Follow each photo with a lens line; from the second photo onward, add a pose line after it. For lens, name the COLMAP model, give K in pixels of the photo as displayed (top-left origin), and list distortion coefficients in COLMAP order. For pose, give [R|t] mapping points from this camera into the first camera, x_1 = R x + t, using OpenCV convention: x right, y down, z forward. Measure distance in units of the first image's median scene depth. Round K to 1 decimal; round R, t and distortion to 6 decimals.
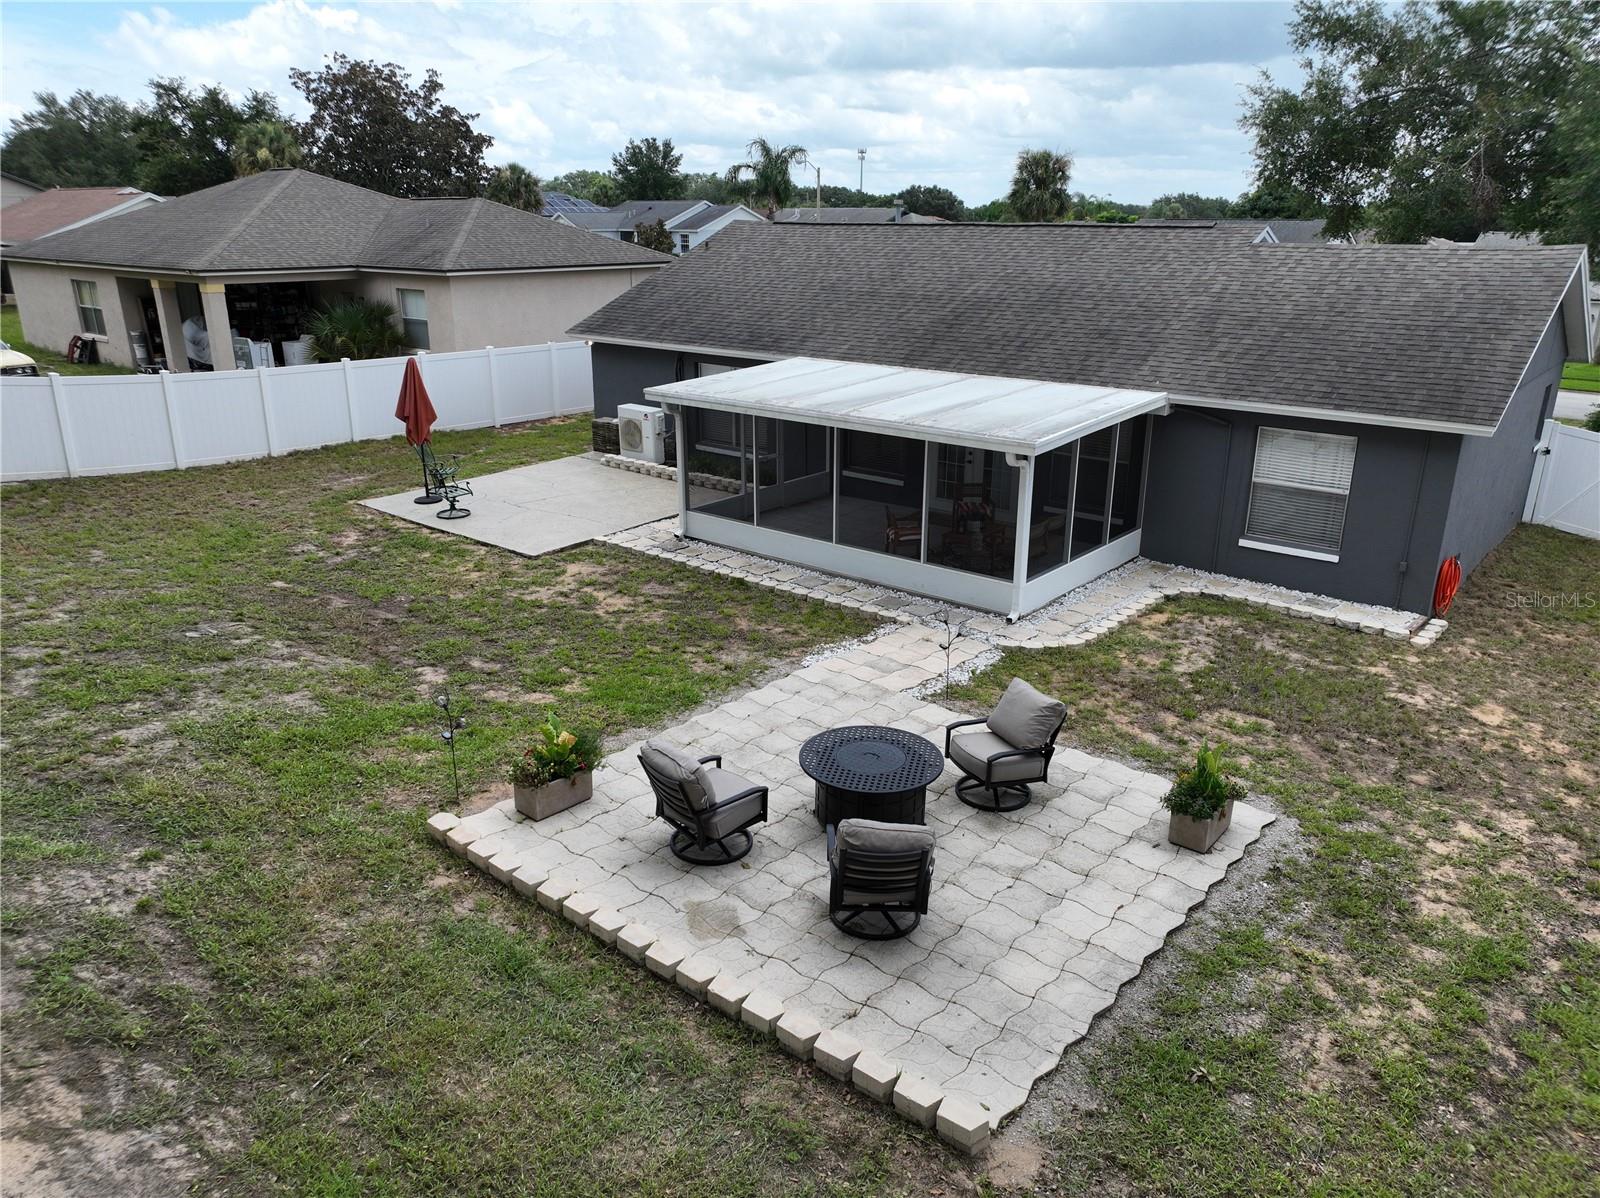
lens RADIAL K [[1128.1, 0, 799.3], [0, 1128.1, 604.9], [0, 0, 1]] dist [-0.002330, 0.021283]
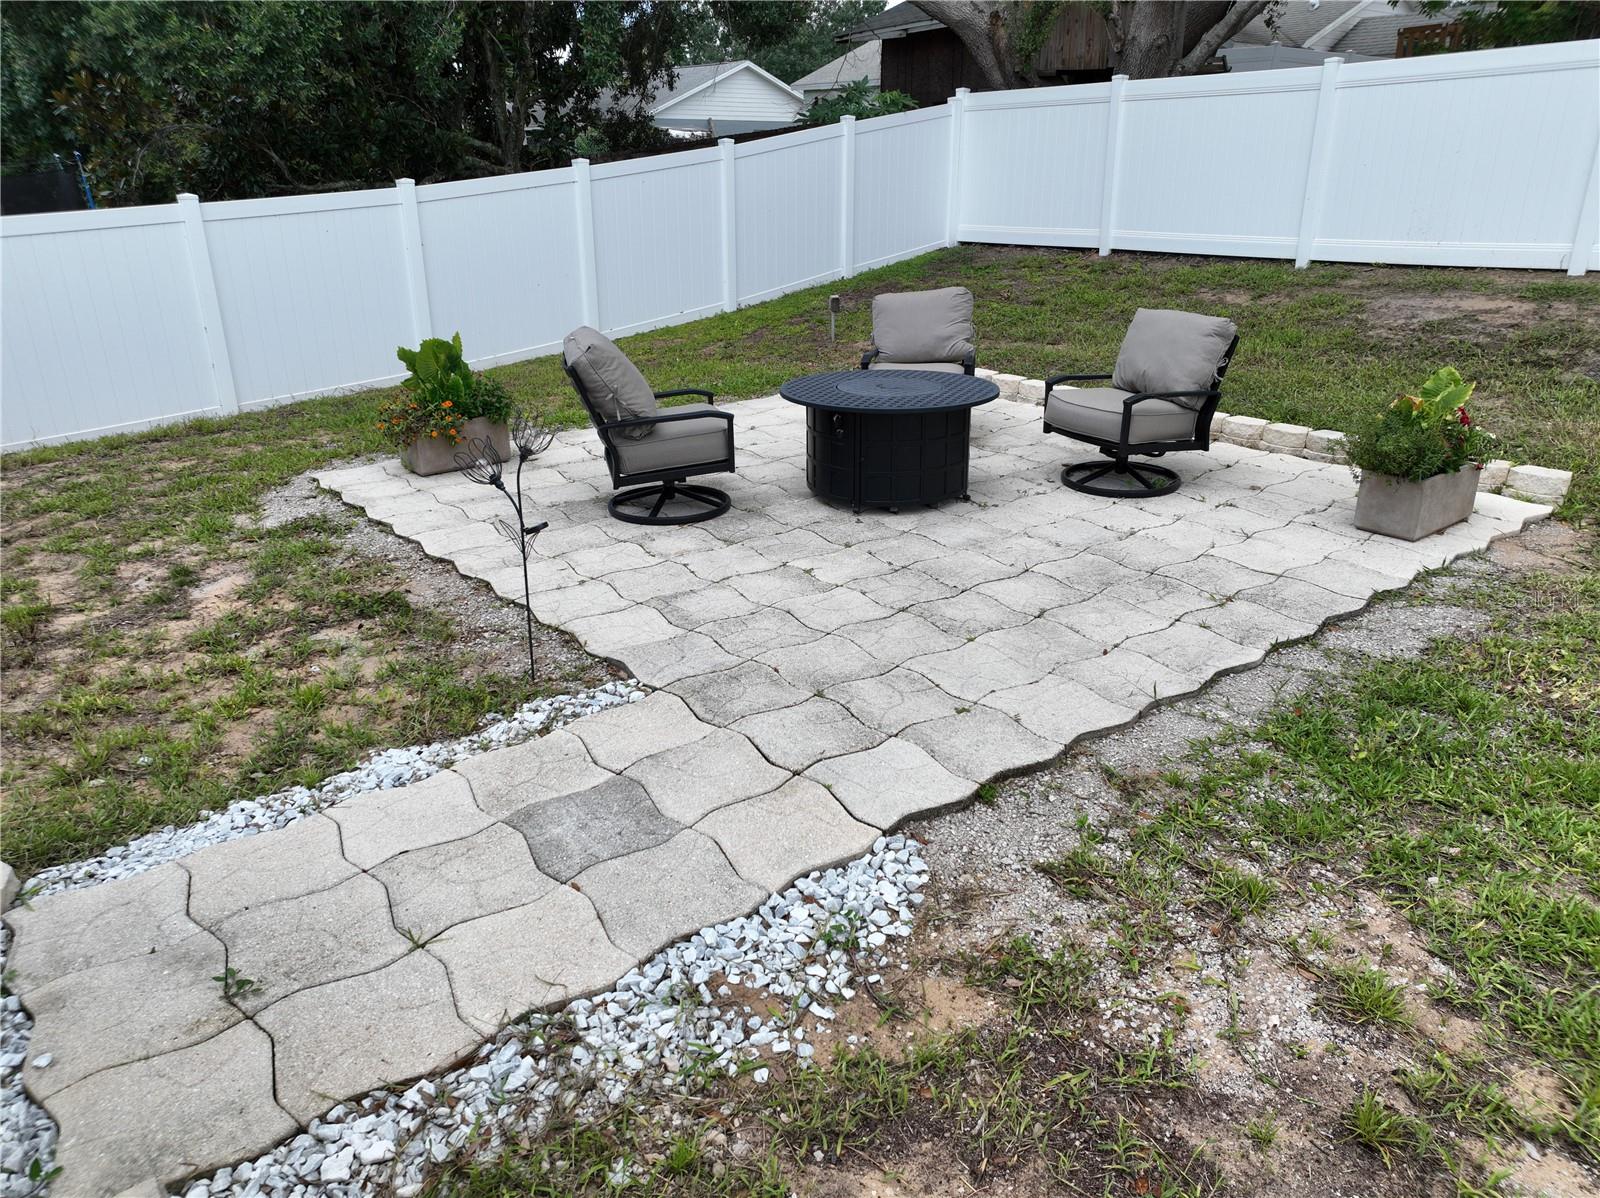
lens RADIAL K [[1128.1, 0, 799.3], [0, 1128.1, 604.9], [0, 0, 1]] dist [-0.002330, 0.021283]
pose [[-0.979934, -0.078265, 0.183314, -0.011712], [0.060446, 0.759689, 0.647471, -0.154718], [-0.189936, 0.645559, -0.739714, 1.218255]]
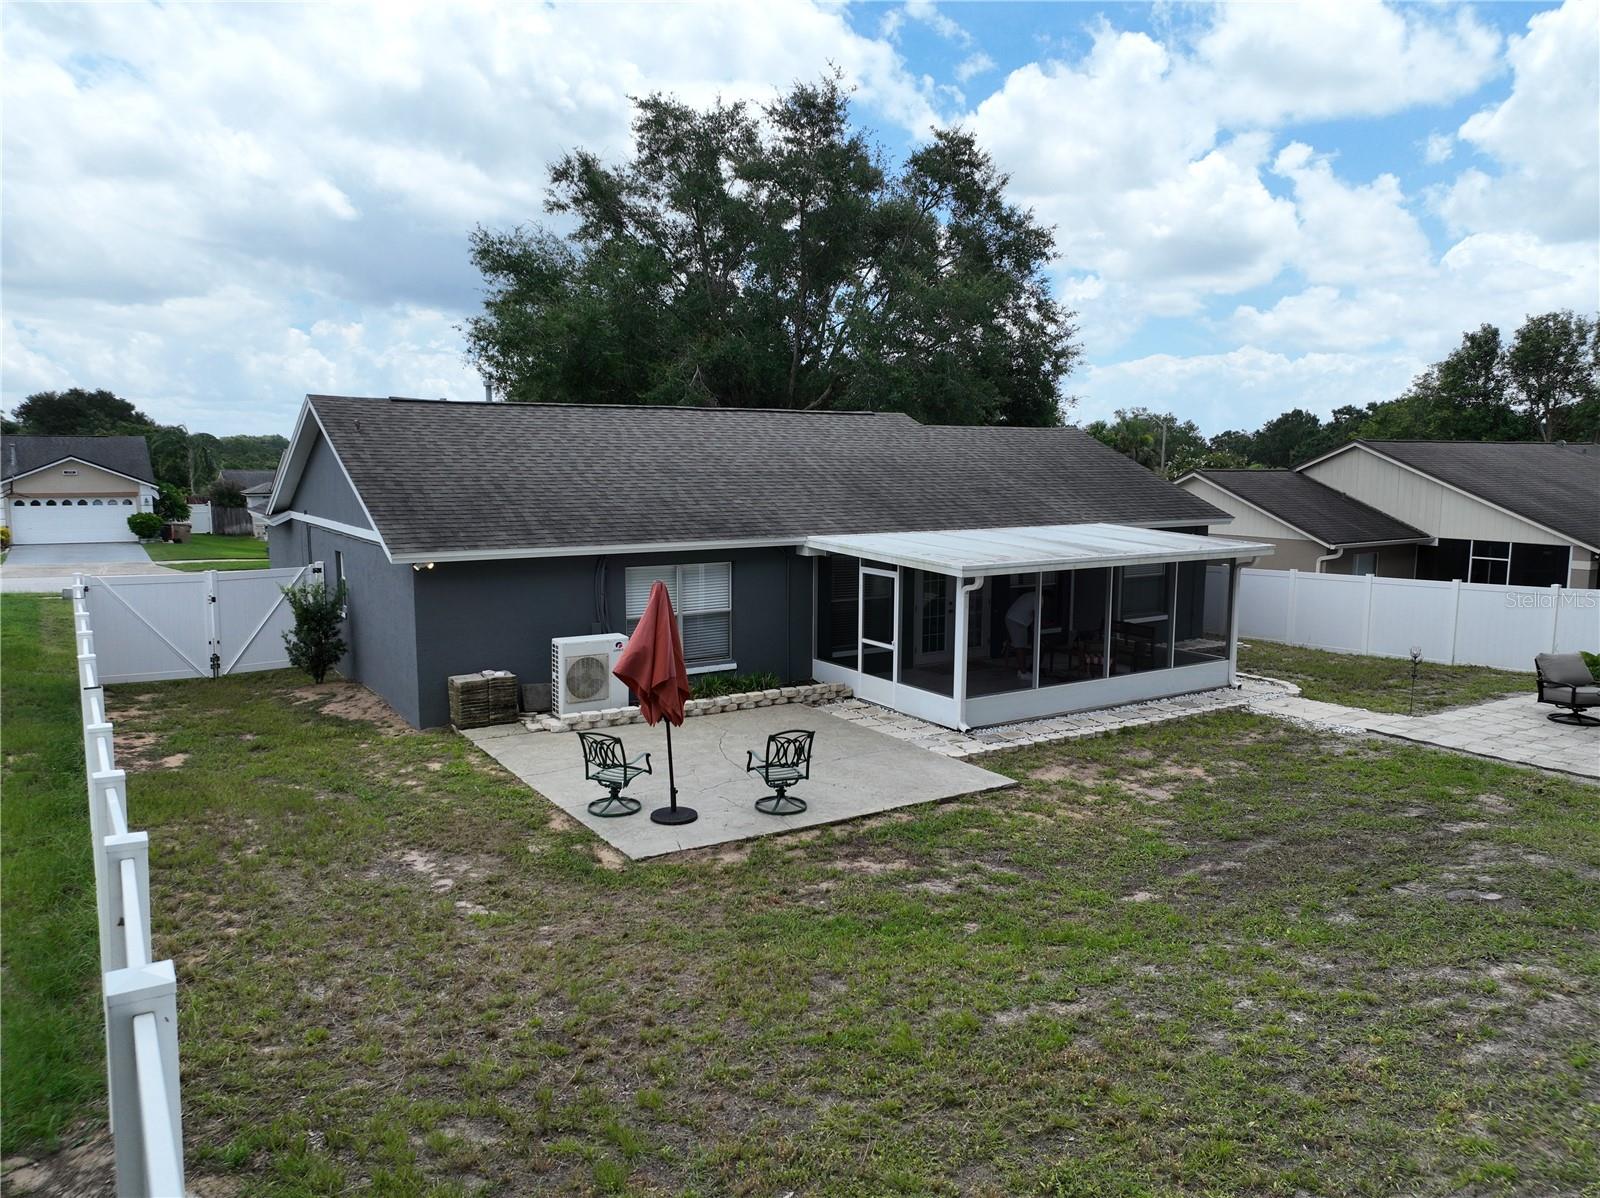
lens RADIAL K [[1128.1, 0, 799.3], [0, 1128.1, 604.9], [0, 0, 1]] dist [-0.002330, 0.021283]
pose [[0.301624, -0.126991, 0.944932, -1.391928], [0.310360, 0.950188, 0.028630, -0.318091], [-0.901499, 0.284633, 0.326012, 1.178268]]
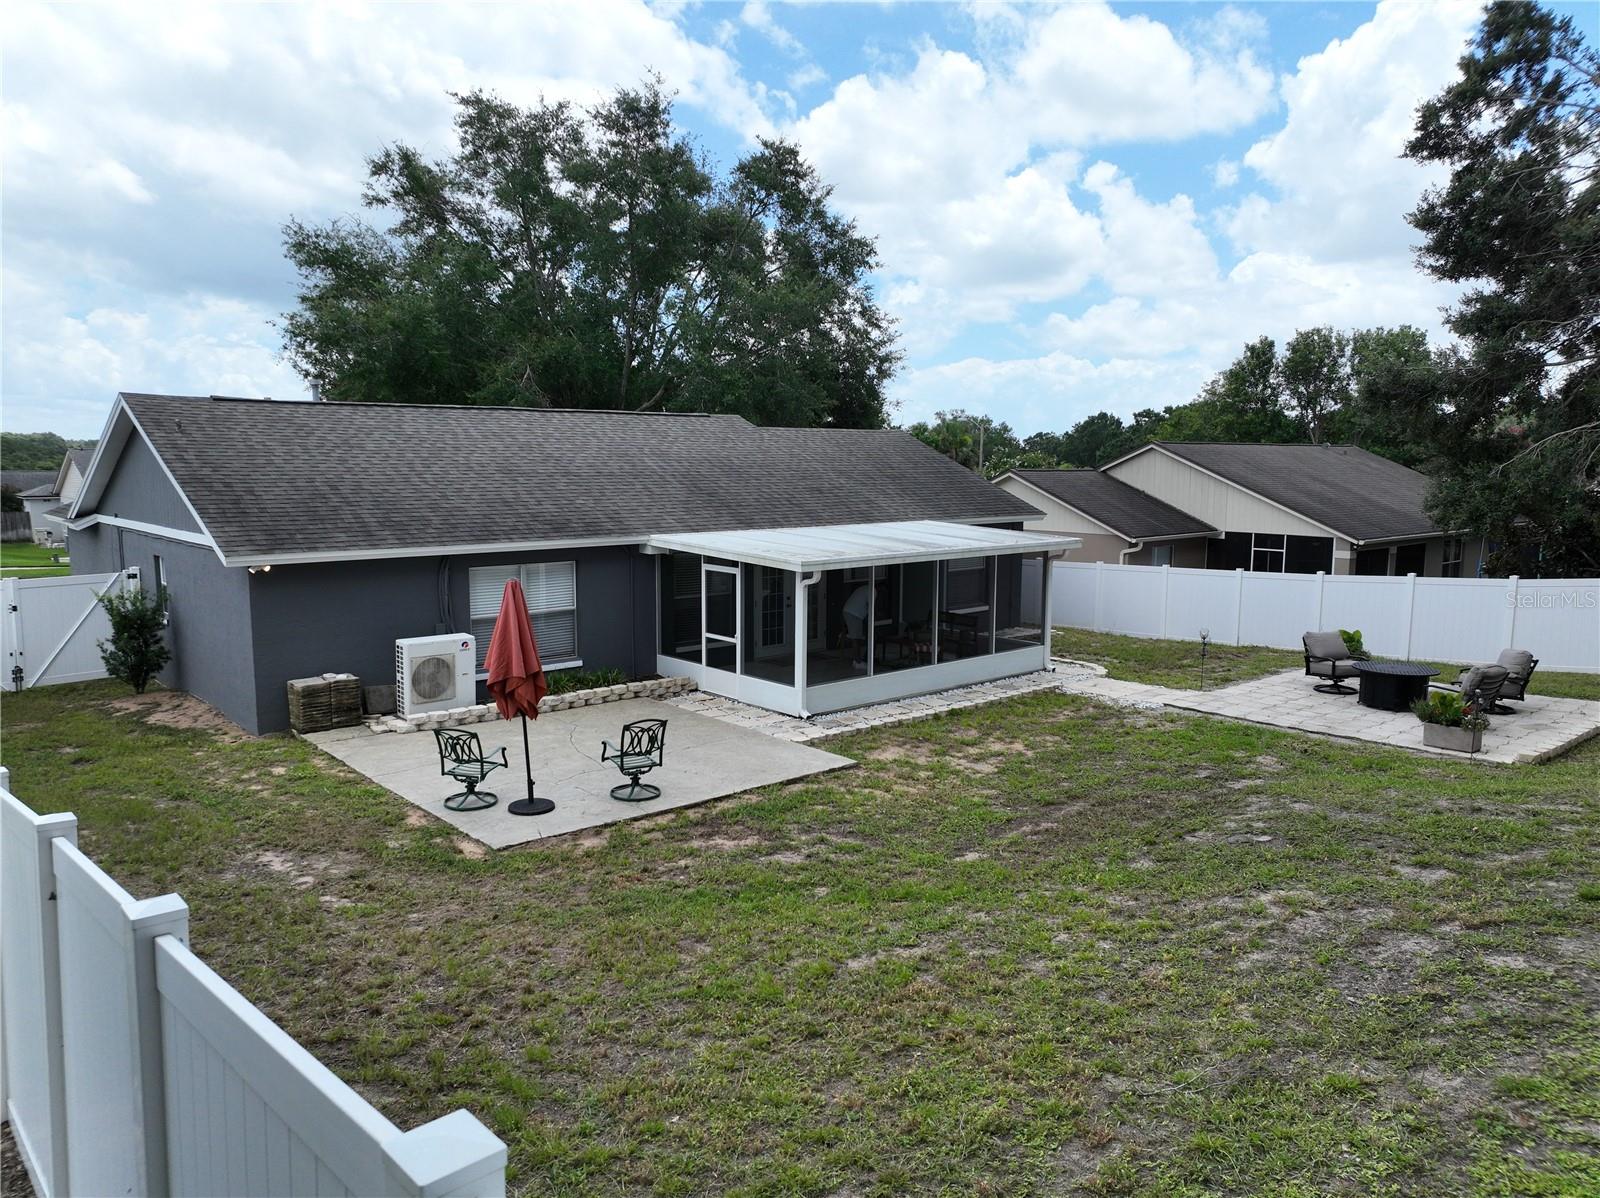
lens RADIAL K [[1128.4, 0, 799.5], [0, 1128.4, 603.8], [0, 0, 1]] dist [0.008442, -0.002040]
pose [[0.154227, -0.130341, 0.979401, -1.450227], [0.321179, 0.944039, 0.075059, -0.319905], [-0.934376, 0.302987, 0.187459, 1.179485]]
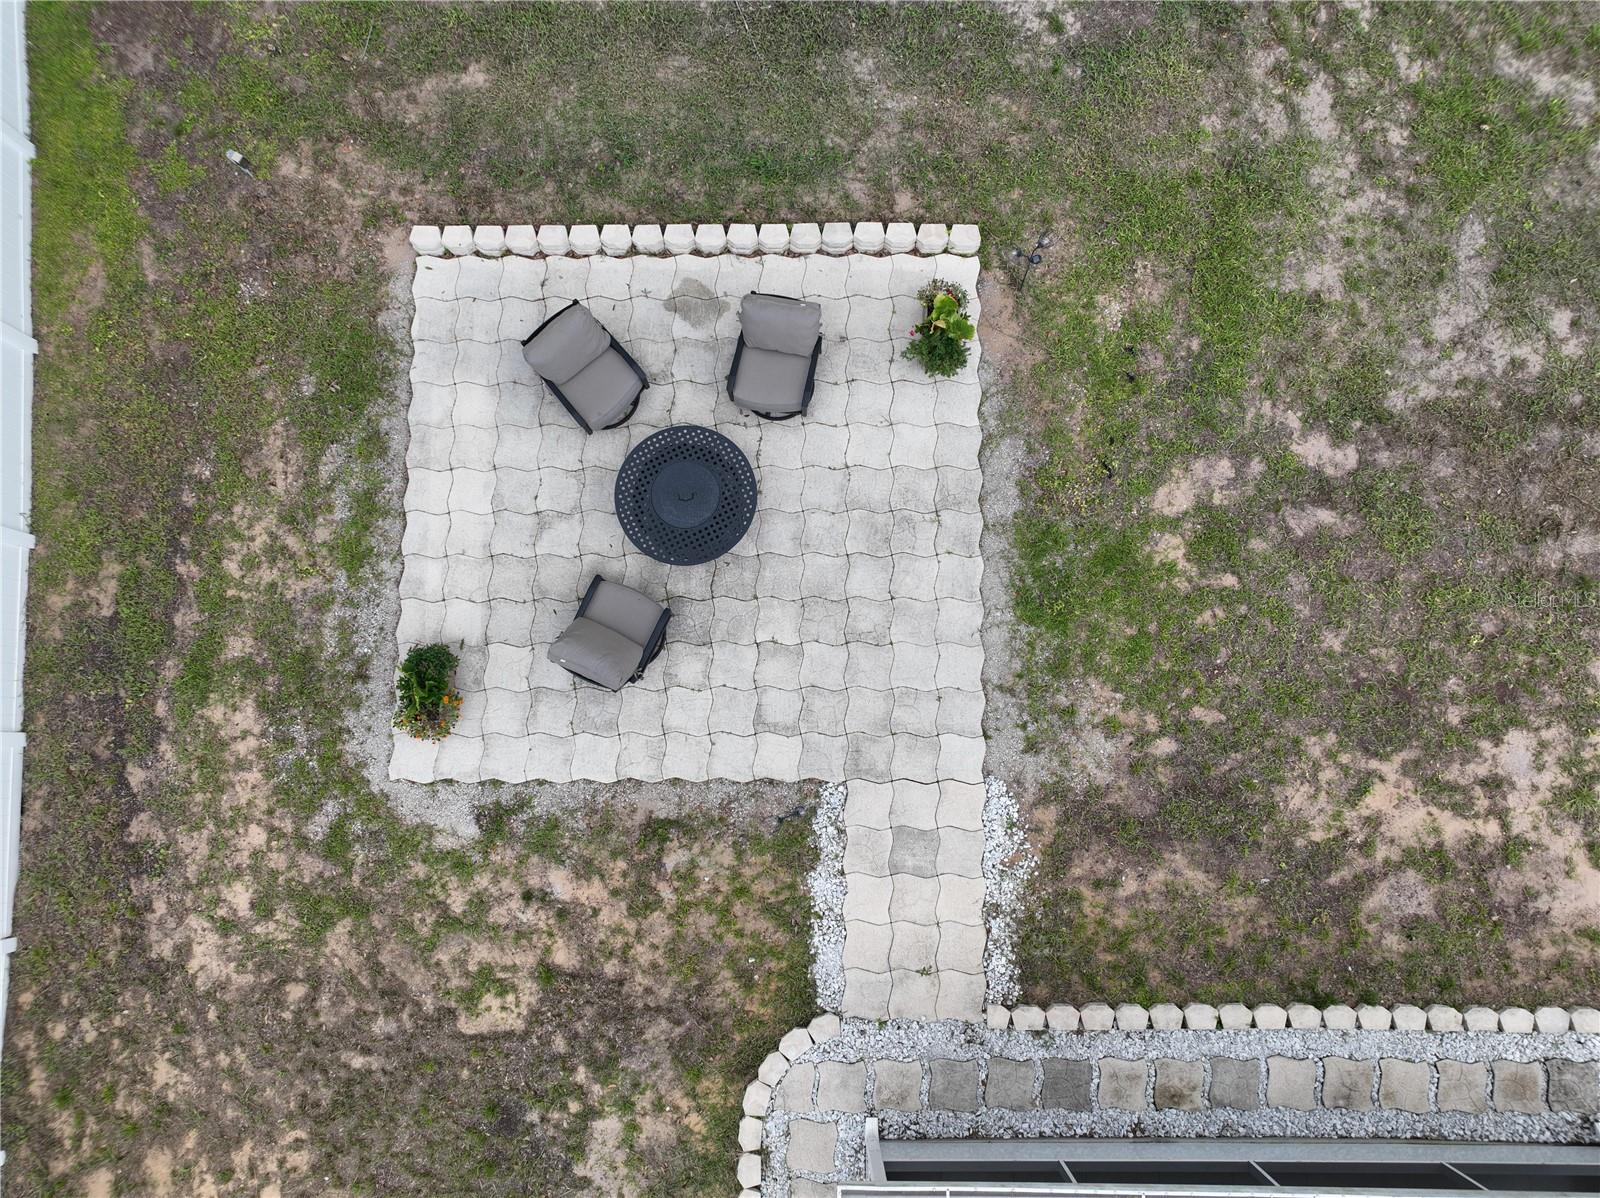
lens RADIAL K [[1128.1, 0, 799.3], [0, 1128.1, 604.9], [0, 0, 1]] dist [-0.002330, 0.021283]
pose [[-0.773276, 0.628674, -0.082549, 0.100805], [-0.201830, -0.120628, 0.971964, -0.678191], [0.601090, 0.768257, 0.220164, 0.704522]]
